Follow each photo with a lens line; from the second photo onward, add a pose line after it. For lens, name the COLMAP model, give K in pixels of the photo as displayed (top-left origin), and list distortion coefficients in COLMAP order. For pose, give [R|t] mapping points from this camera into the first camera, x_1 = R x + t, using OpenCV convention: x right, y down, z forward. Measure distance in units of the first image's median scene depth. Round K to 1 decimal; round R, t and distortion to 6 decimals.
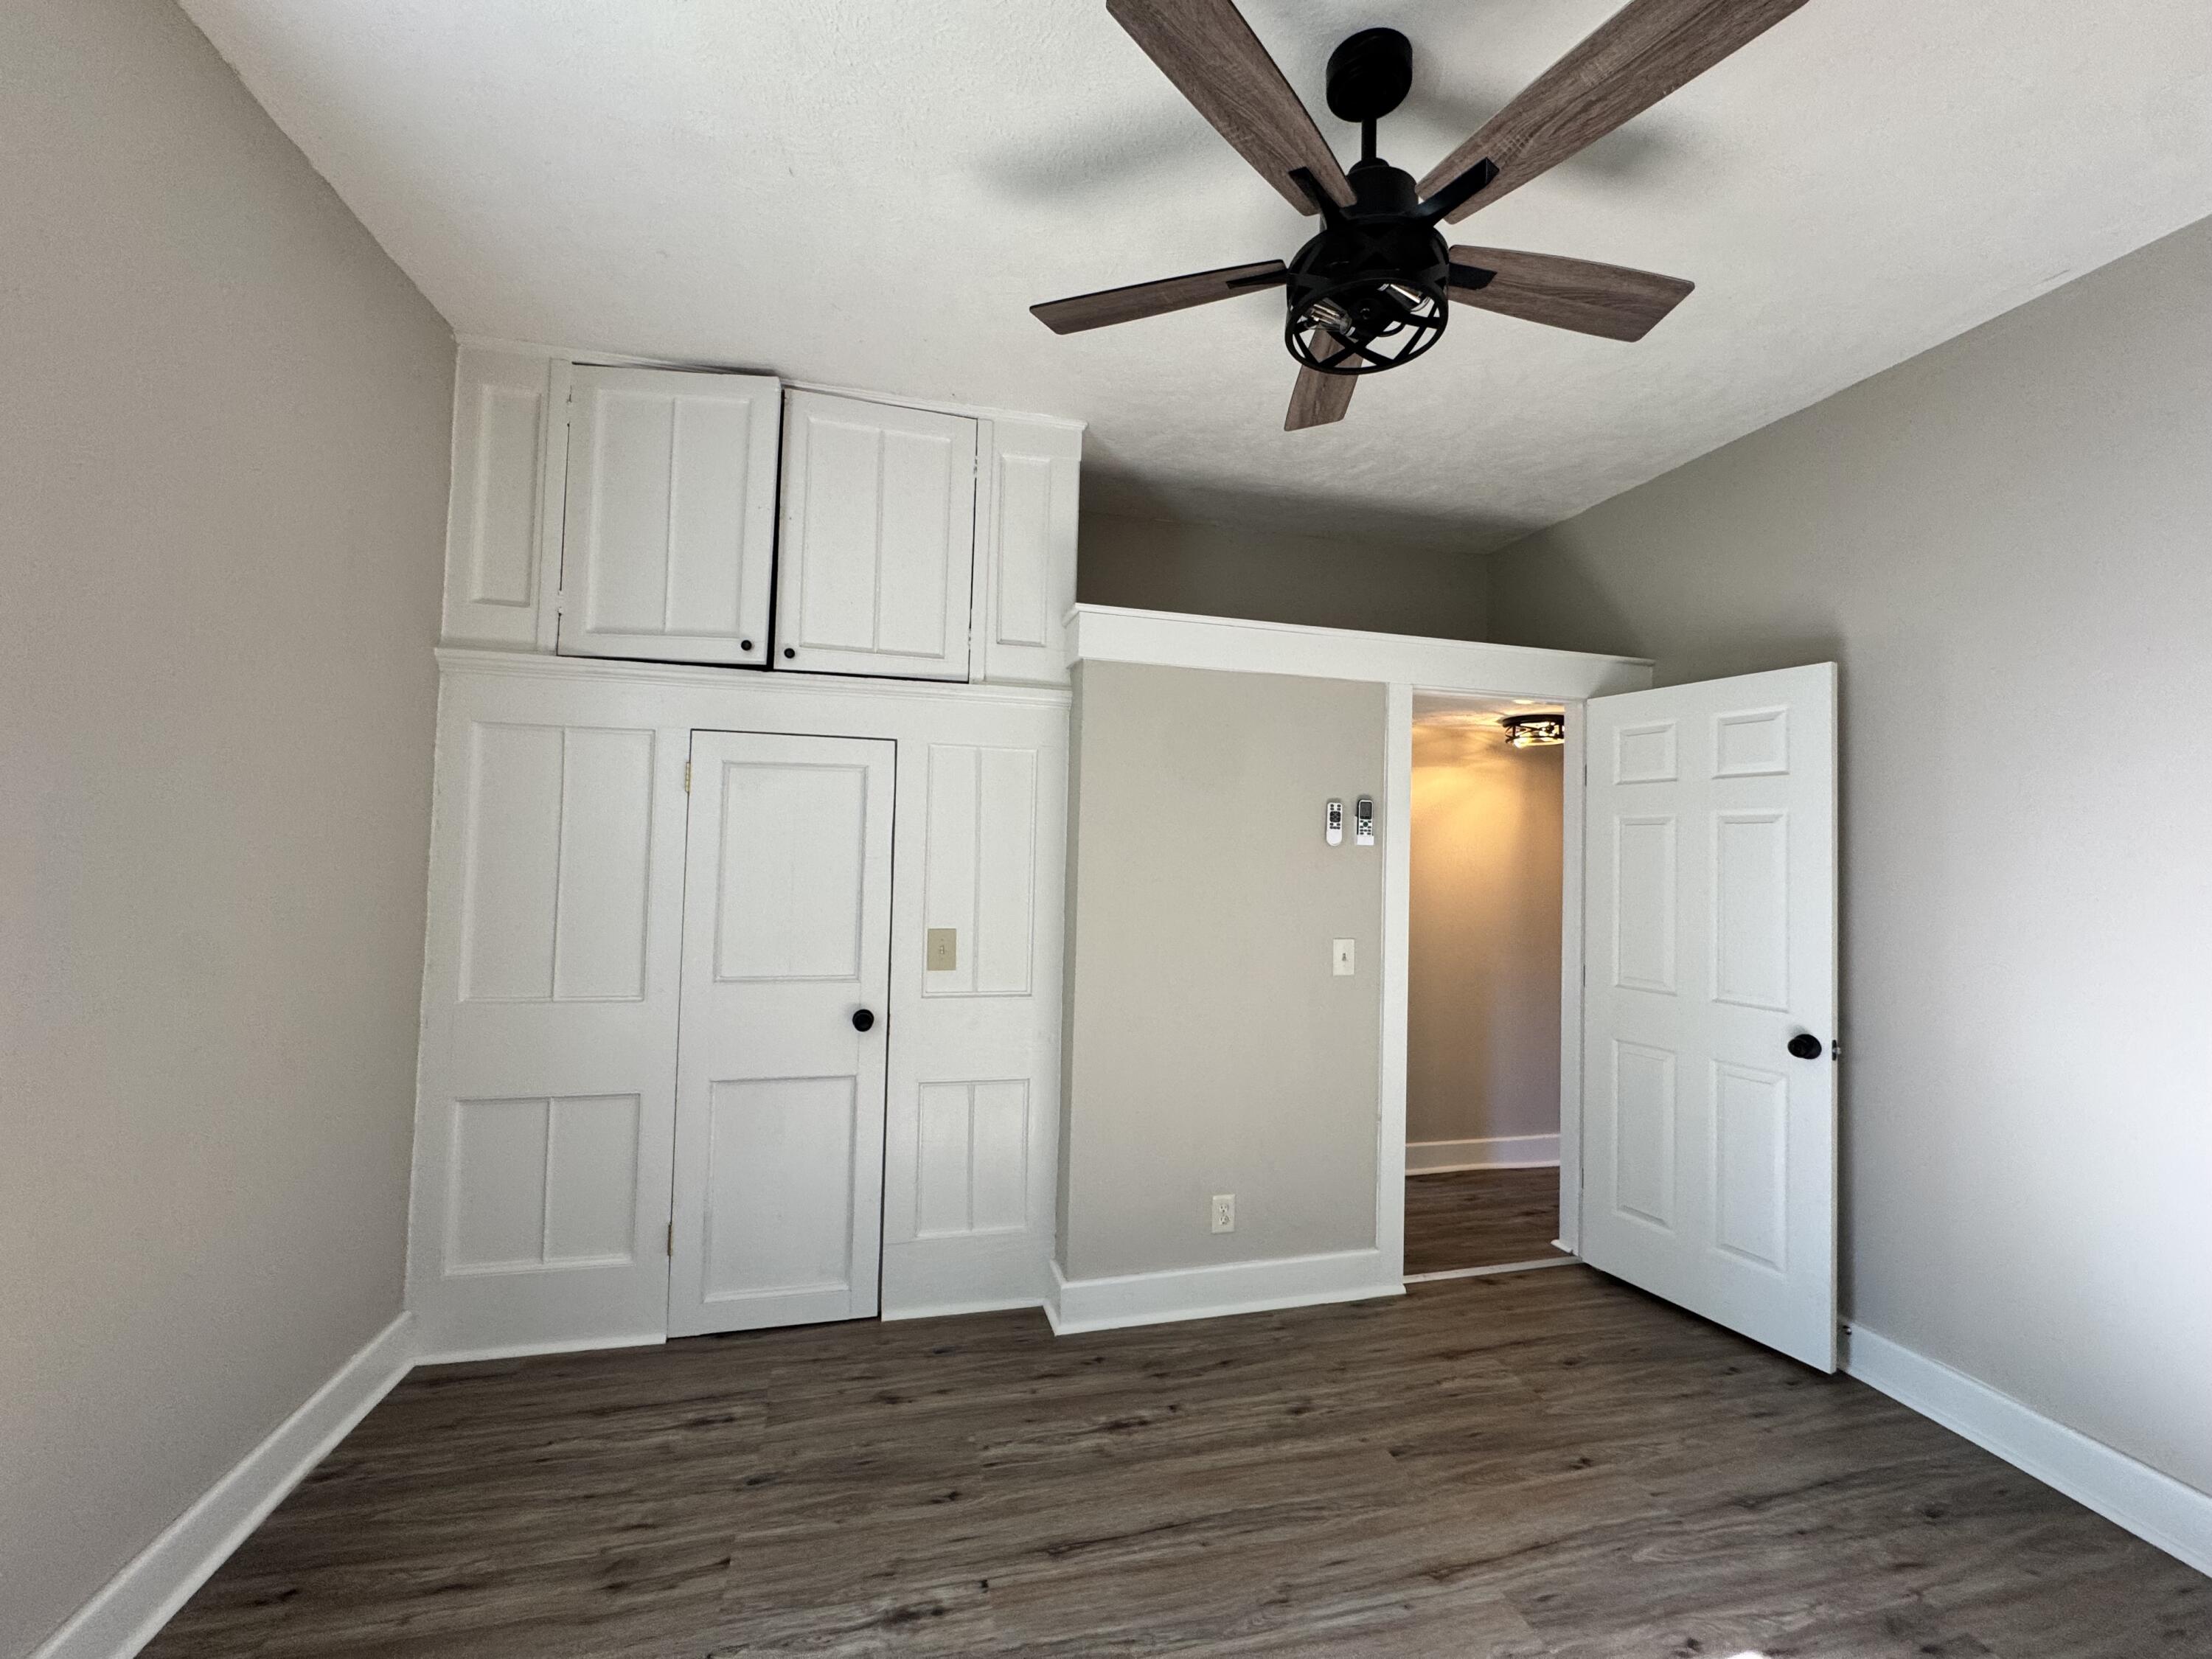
lens RADIAL K [[879.1, 0, 1106.0], [0, 879.1, 829.5], [0, 0, 1]] dist [-0.001515, -0.000302]
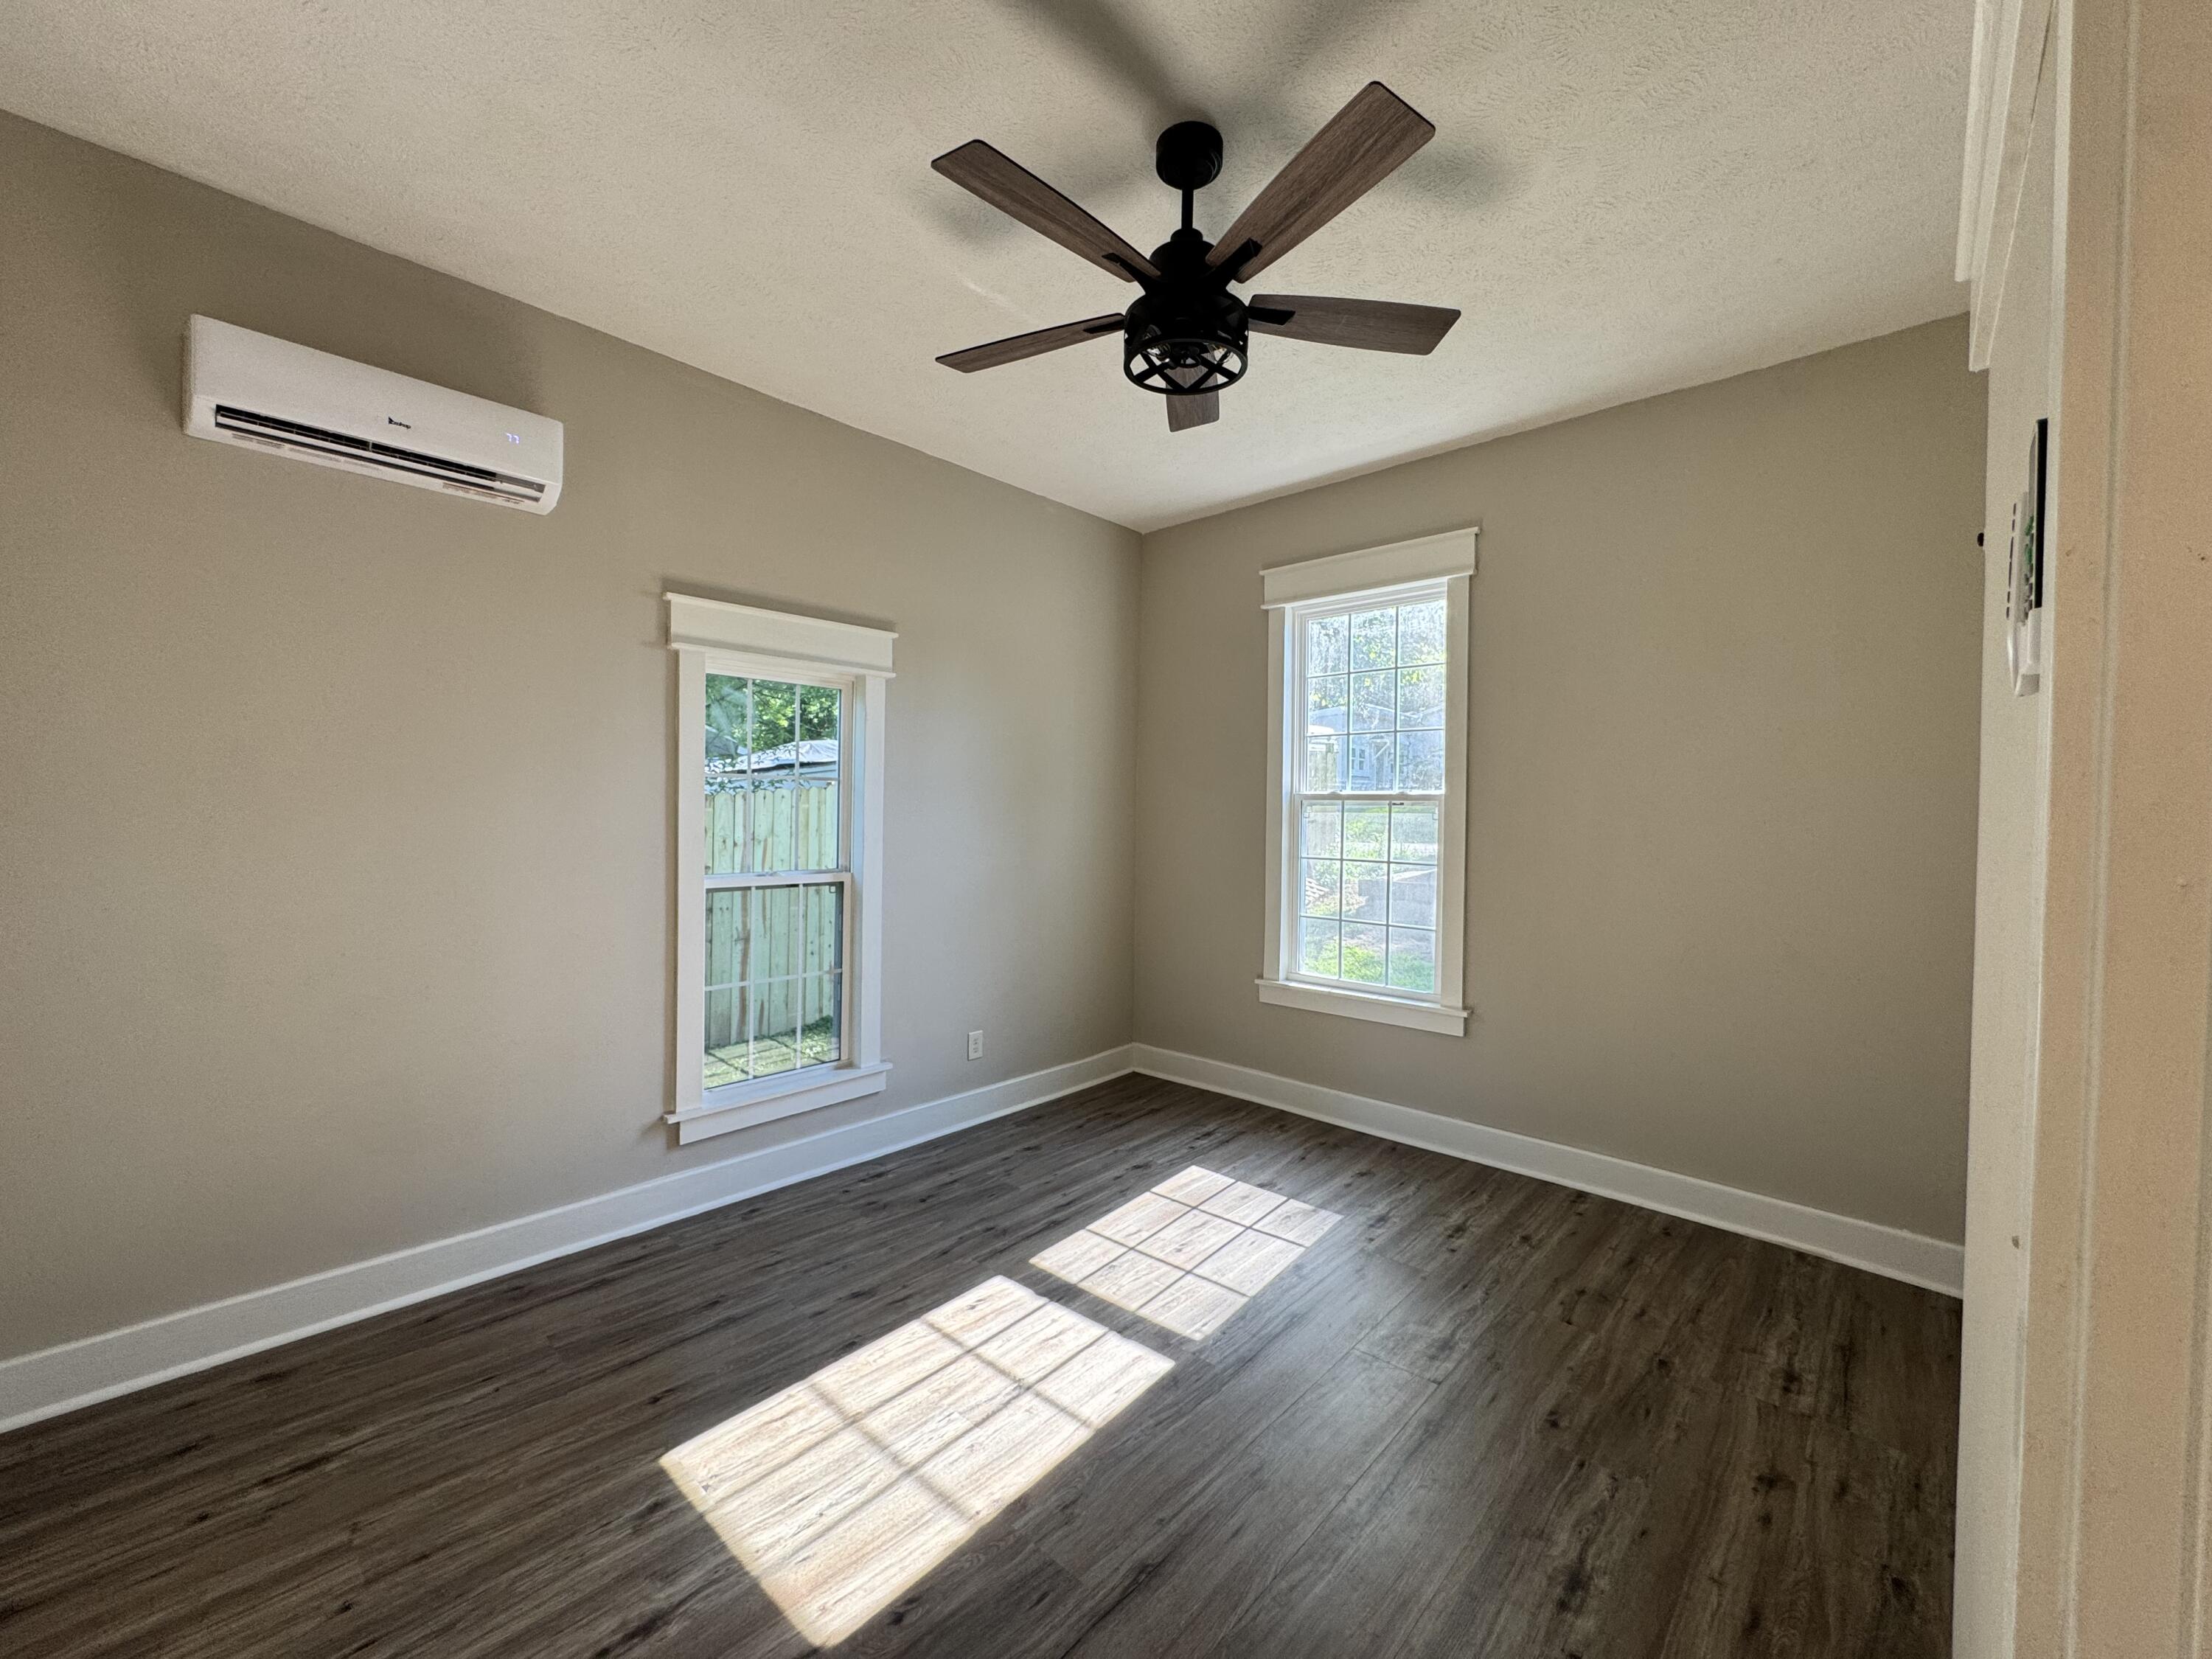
lens RADIAL K [[879.1, 0, 1106.0], [0, 879.1, 829.5], [0, 0, 1]] dist [-0.001515, -0.000302]
pose [[-0.839724, -0.026170, -0.542382, 0.845142], [-0.020215, 0.999652, -0.016937, 0.094014], [0.542637, -0.003258, -0.839961, 1.590837]]
